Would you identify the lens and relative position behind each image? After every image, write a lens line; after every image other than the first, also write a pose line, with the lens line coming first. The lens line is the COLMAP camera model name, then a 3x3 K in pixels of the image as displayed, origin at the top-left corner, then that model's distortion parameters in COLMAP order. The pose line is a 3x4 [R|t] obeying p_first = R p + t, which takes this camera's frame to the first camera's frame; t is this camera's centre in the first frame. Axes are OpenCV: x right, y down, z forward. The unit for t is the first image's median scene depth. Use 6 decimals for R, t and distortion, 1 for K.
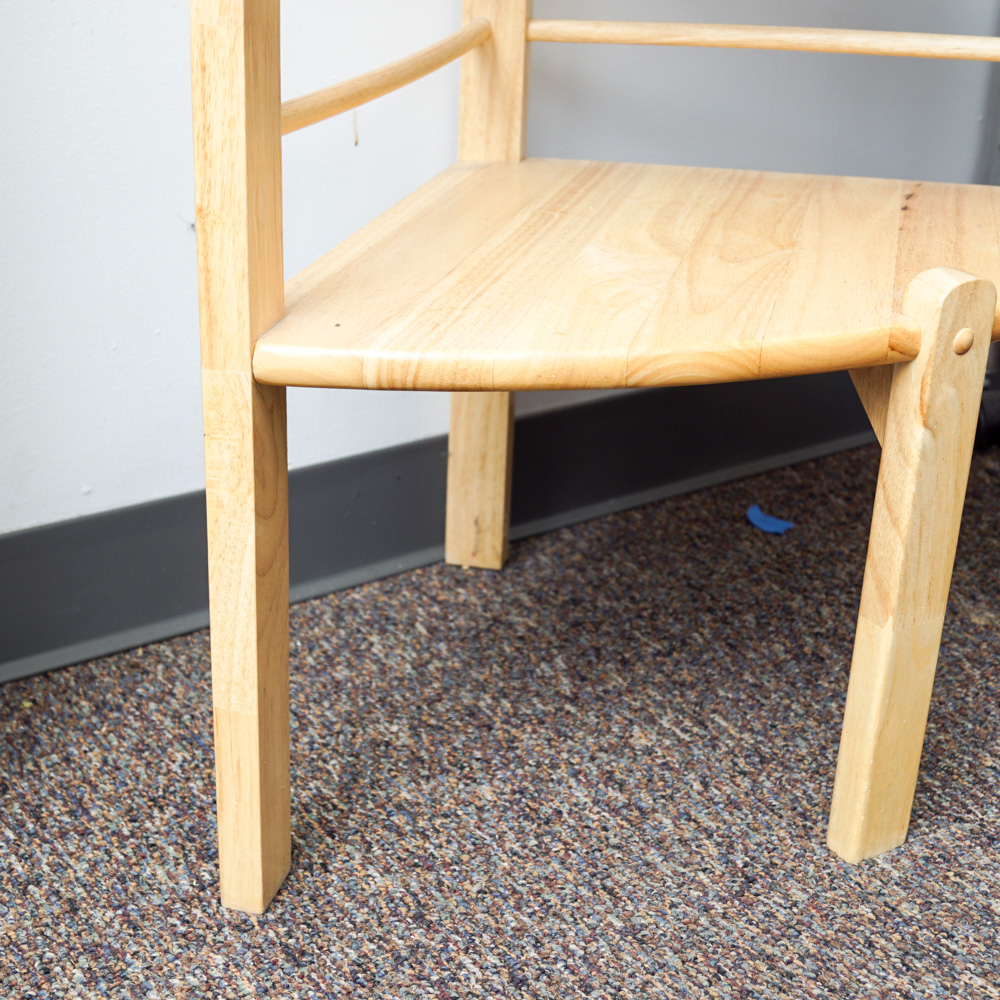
lens RADIAL K [[1578.1, 0, 500.0], [0, 1578.1, 500.0], [0, 0, 1]] dist [-0.032337, -0.062174]
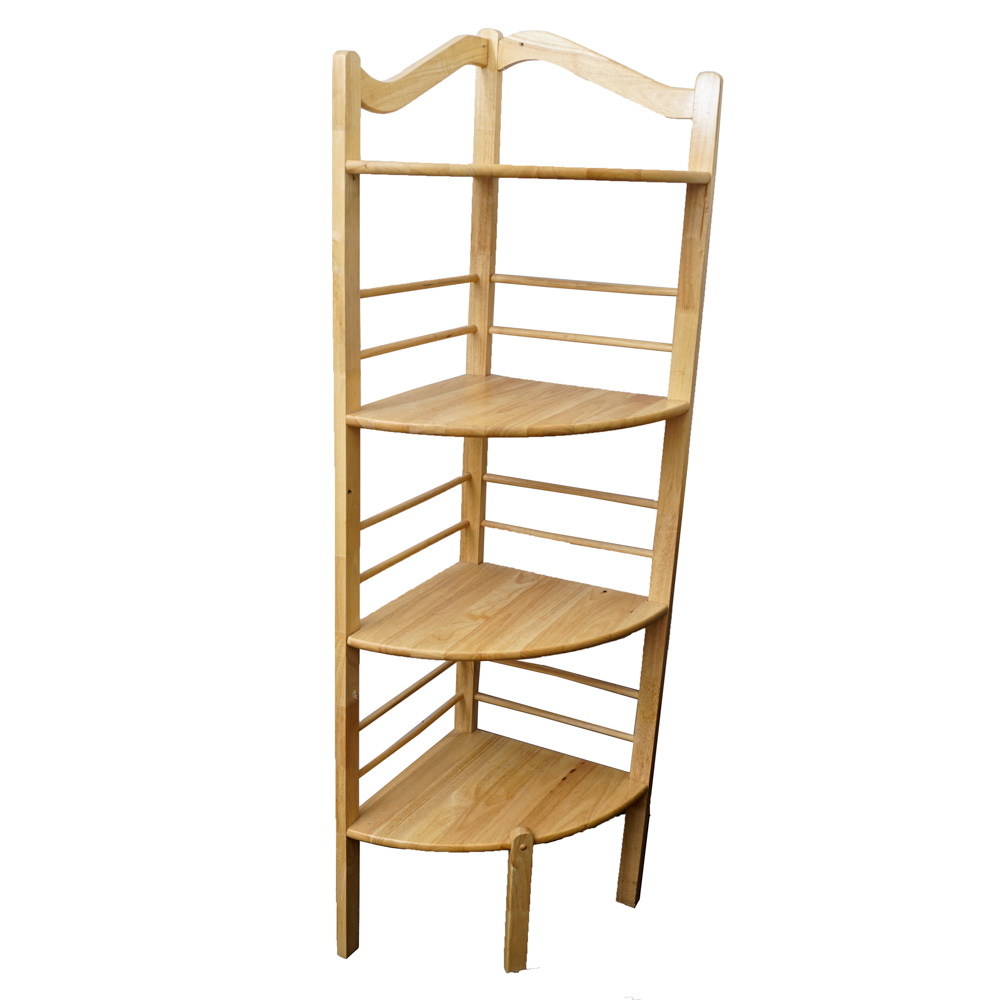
lens RADIAL K [[1086.5, 0, 522.6], [0, 1086.5, 500.2], [0, 0, 1]] dist [-0.026475, -0.021505]
pose [[0.971914, 0.087464, -0.218478, 0.734383], [-0.111746, 0.988554, -0.101359, -0.621136], [0.207112, 0.122926, 0.970564, -1.569339]]
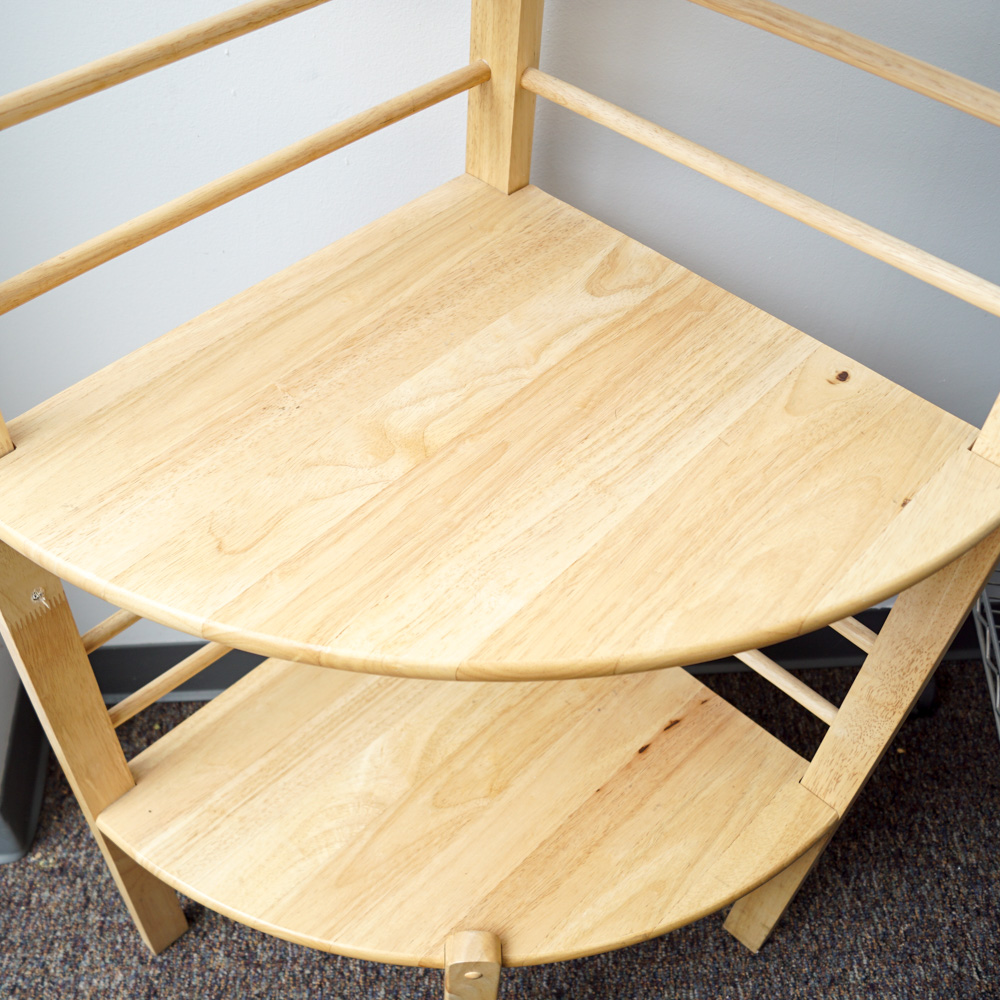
lens RADIAL K [[1164.4, 0, 491.8], [0, 1164.4, 522.2], [0, 0, 1]] dist [-0.090542, 0.014114]
pose [[0.866355, 0.381069, -0.322825, 0.466618], [-0.216584, 0.869112, 0.444675, -0.932809], [0.450023, -0.315327, 0.835493, 0.160695]]
